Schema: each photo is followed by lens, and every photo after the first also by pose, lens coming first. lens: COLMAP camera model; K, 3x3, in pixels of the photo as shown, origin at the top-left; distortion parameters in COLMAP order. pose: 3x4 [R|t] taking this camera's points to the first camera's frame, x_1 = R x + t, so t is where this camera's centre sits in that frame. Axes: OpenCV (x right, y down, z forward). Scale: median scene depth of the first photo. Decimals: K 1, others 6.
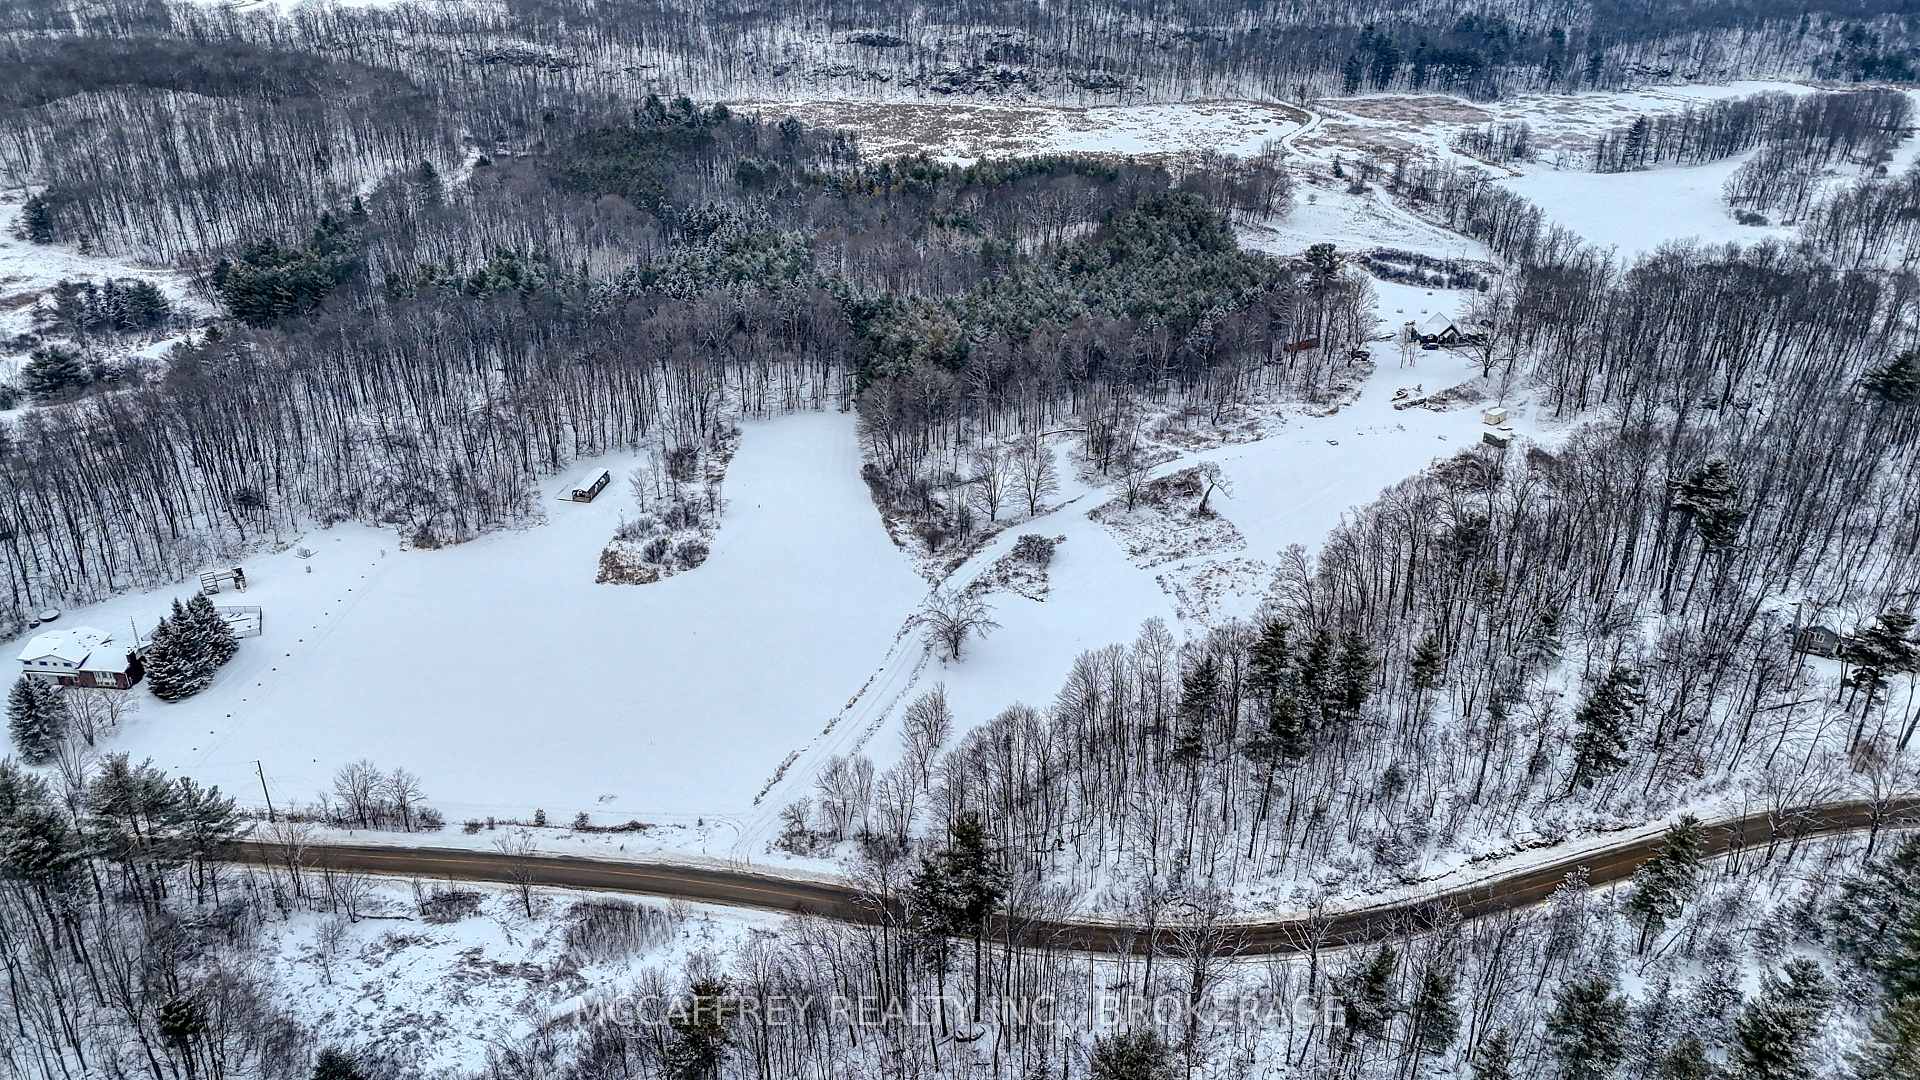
lens RADIAL K [[1445.7, 0, 949.3], [0, 1445.7, 552.0], [0, 0, 1]] dist [0.083958, -0.083286]
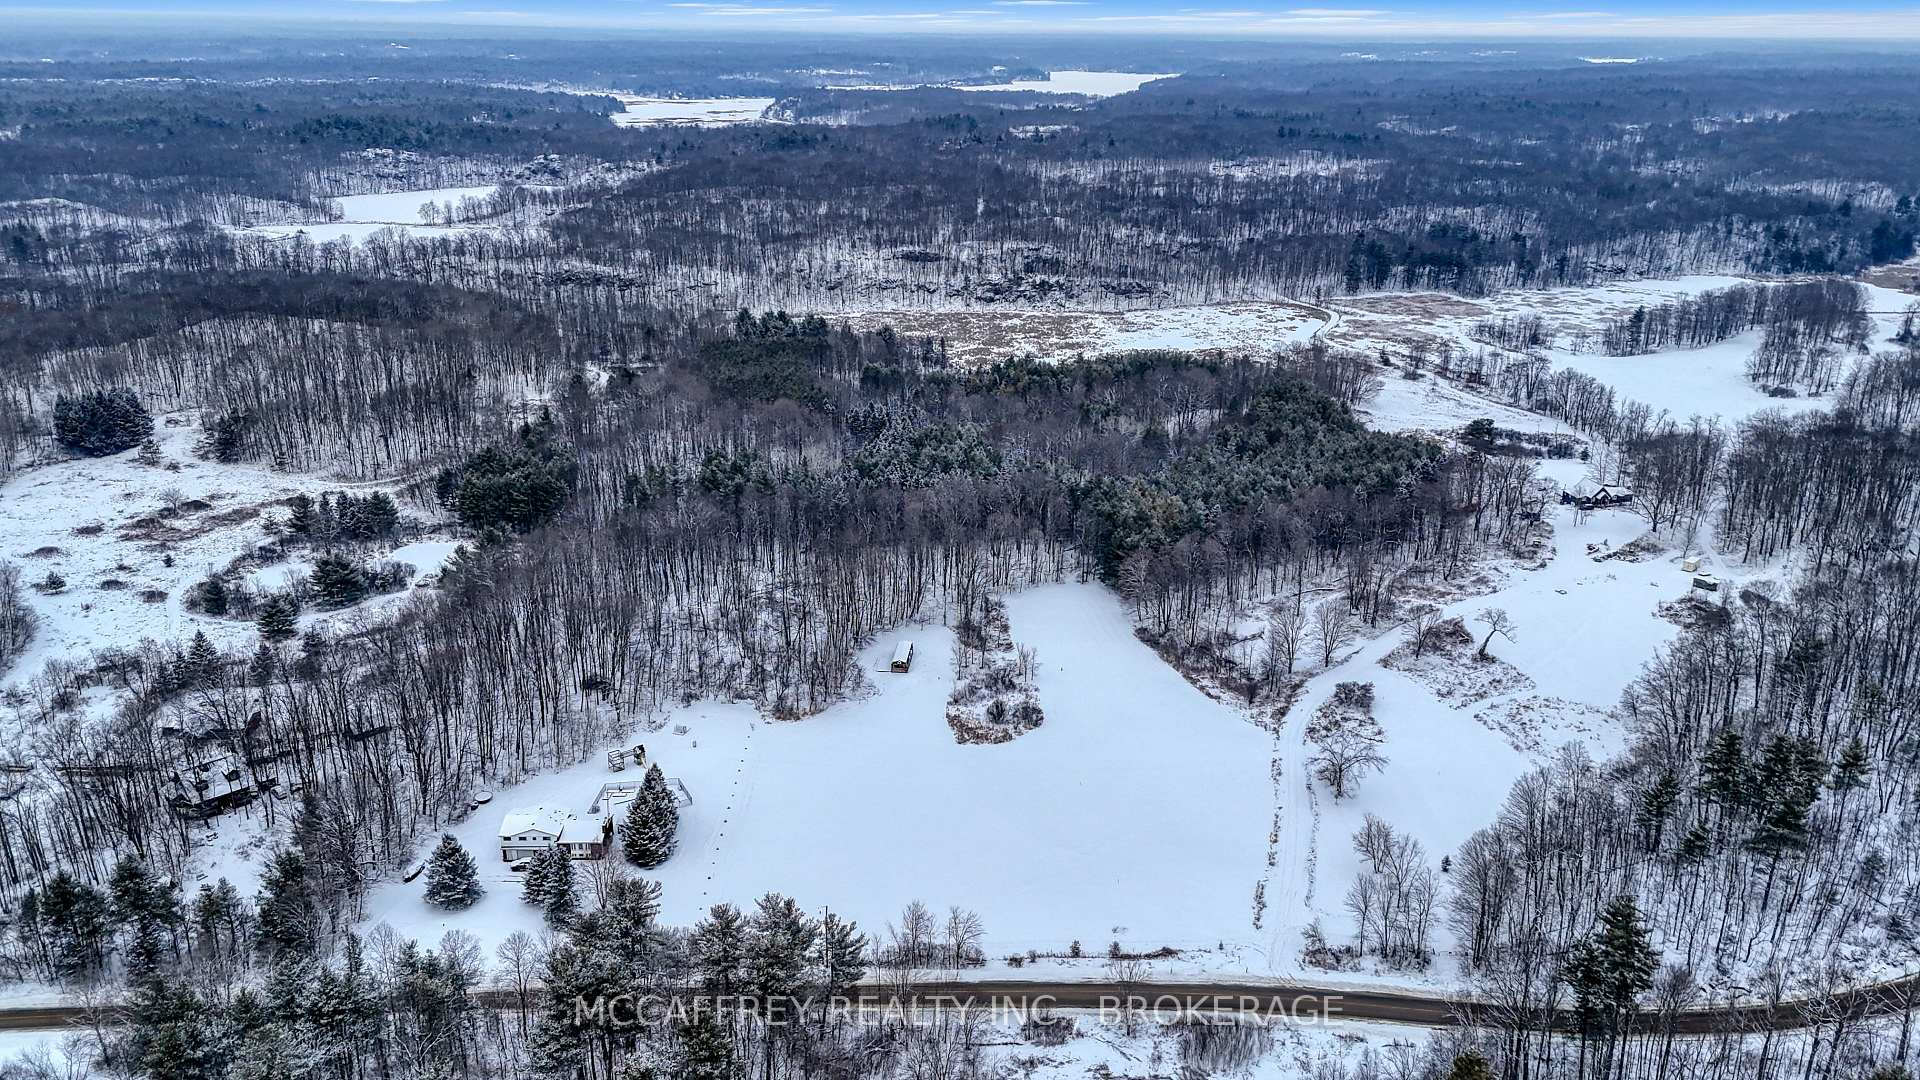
lens RADIAL K [[1445.7, 0, 958.9], [0, 1445.7, 532.0], [0, 0, 1]] dist [0.083958, -0.083286]
pose [[0.995998, -0.036565, 0.081551, -0.301206], [0.048246, 0.988075, -0.146216, 0.021172], [-0.075232, 0.149565, 0.985886, -0.066886]]
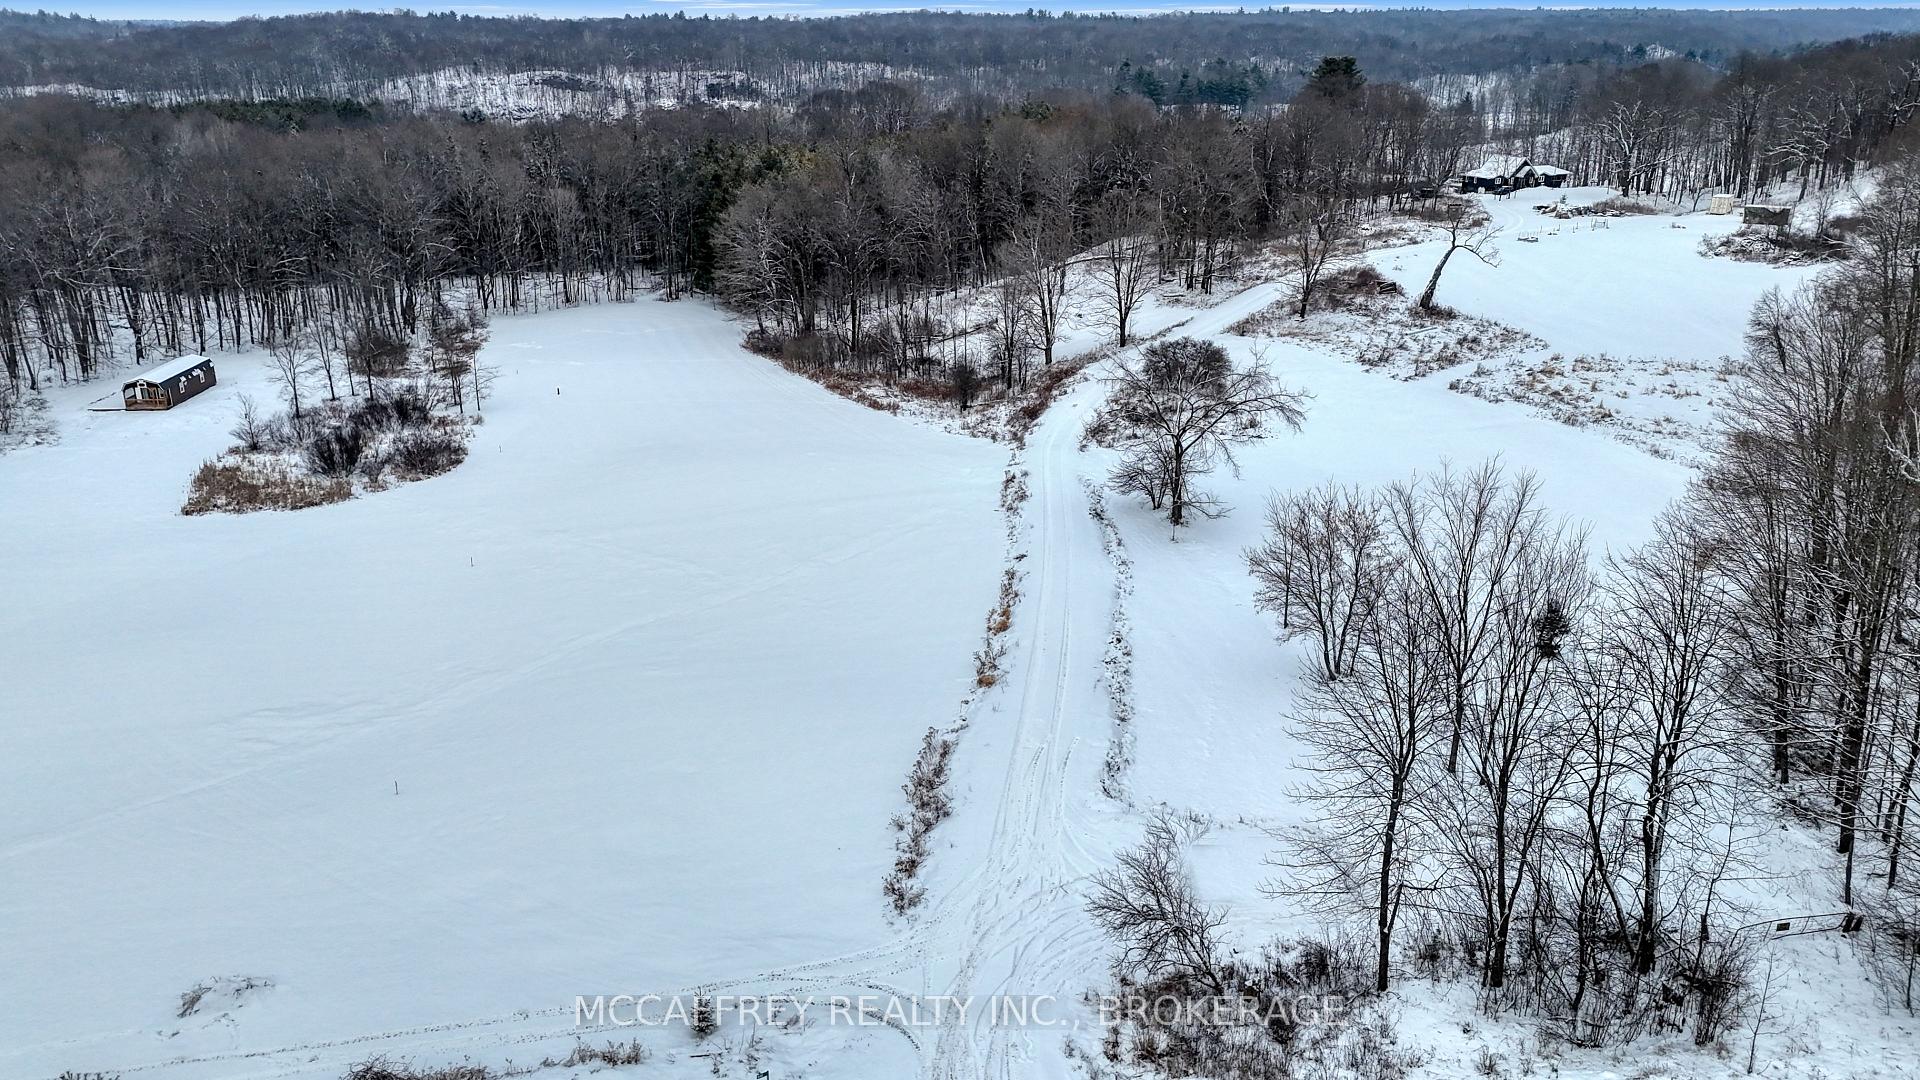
lens RADIAL K [[1445.7, 0, 978.8], [0, 1445.7, 536.4], [0, 0, 1]] dist [0.083958, -0.083286]
pose [[0.966585, -0.100199, 0.235954, -0.119572], [0.134511, 0.981797, -0.134097, 0.102703], [-0.218223, 0.161354, 0.962468, 0.527436]]
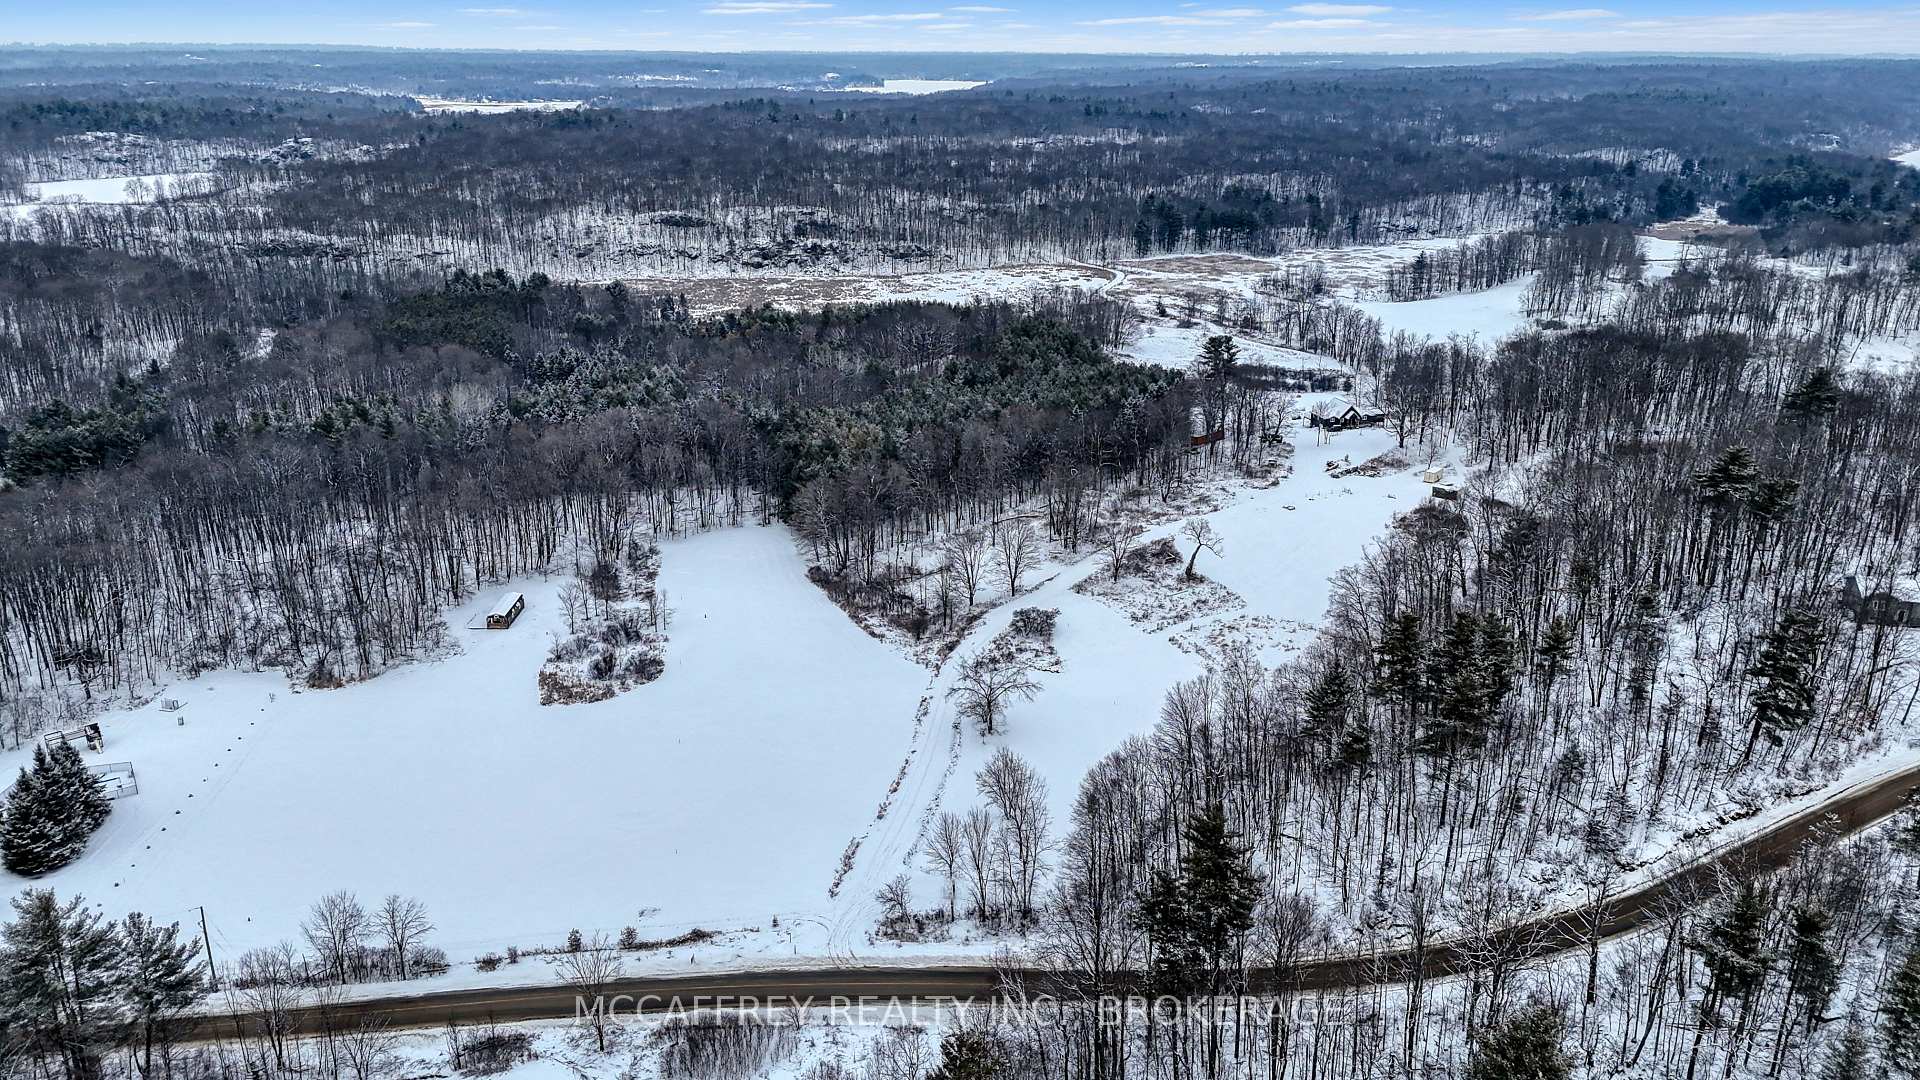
lens RADIAL K [[1445.7, 0, 967.8], [0, 1445.7, 544.8], [0, 0, 1]] dist [0.083958, -0.083286]
pose [[0.981170, -0.075965, 0.177578, -0.132404], [0.101979, 0.984558, -0.142286, 0.070788], [-0.164027, 0.157716, 0.973766, 0.100246]]
